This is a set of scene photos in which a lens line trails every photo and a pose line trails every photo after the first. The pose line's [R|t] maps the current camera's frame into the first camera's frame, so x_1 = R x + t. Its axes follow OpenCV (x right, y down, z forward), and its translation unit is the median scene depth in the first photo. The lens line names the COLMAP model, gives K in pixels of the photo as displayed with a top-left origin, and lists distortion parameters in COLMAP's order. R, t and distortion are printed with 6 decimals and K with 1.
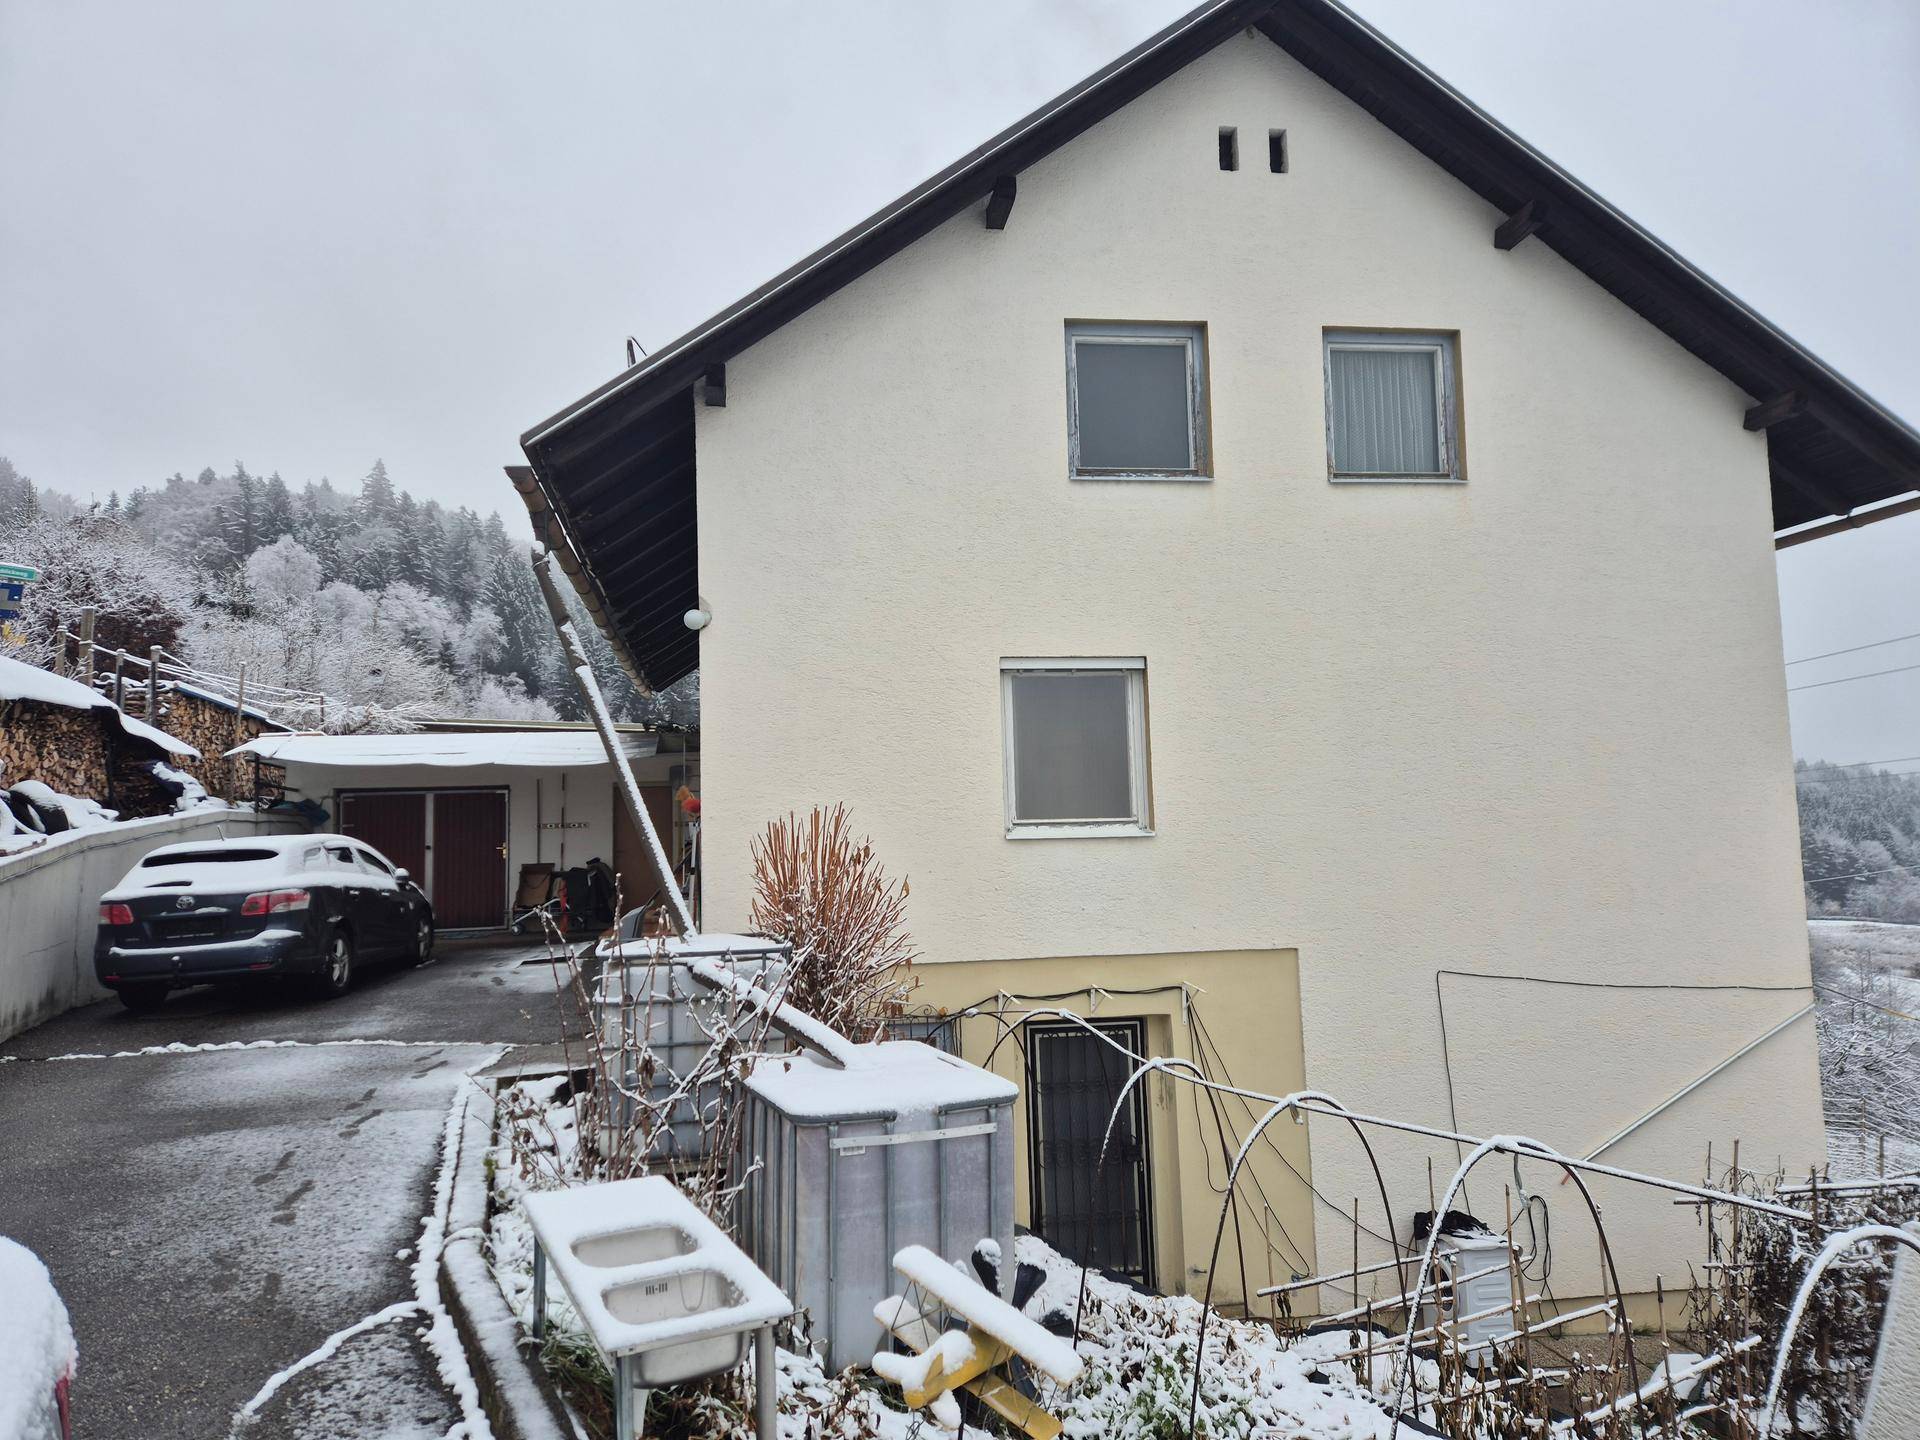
lens RADIAL K [[1256.9, 0, 974.0], [0, 1256.9, 724.2], [0, 0, 1]] dist [0.044870, -0.005325]
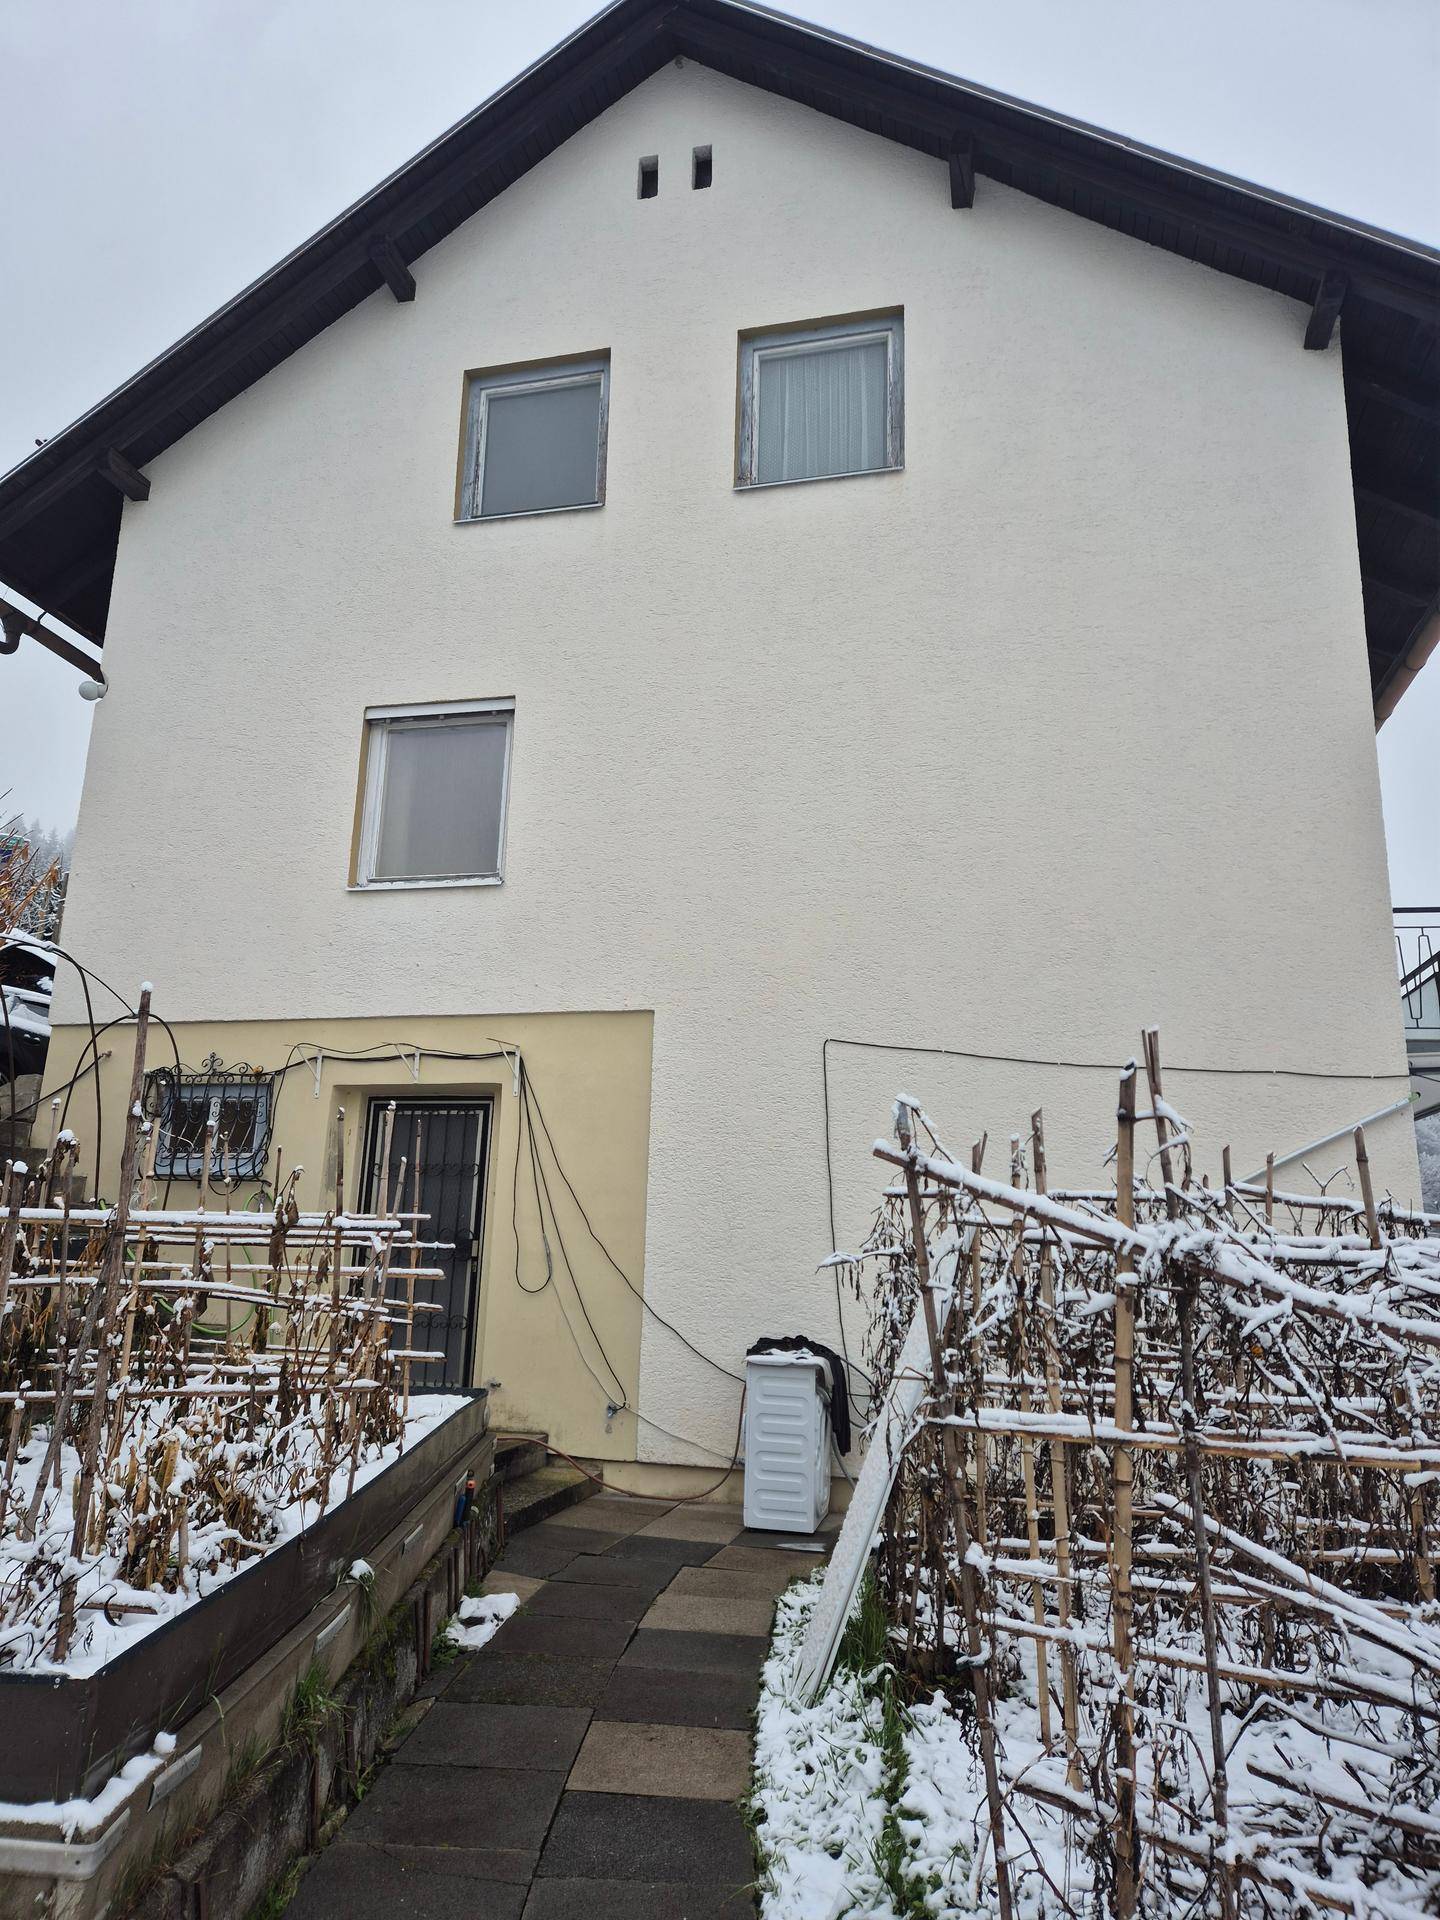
lens RADIAL K [[1256.9, 0, 732.6], [0, 1256.9, 955.8], [0, 0, 1]] dist [0.044870, -0.005325]
pose [[0.925095, -0.039230, -0.377703, 0.604252], [-0.016683, 0.989490, -0.143634, 0.253646], [0.379368, 0.139176, 0.914718, 0.249736]]
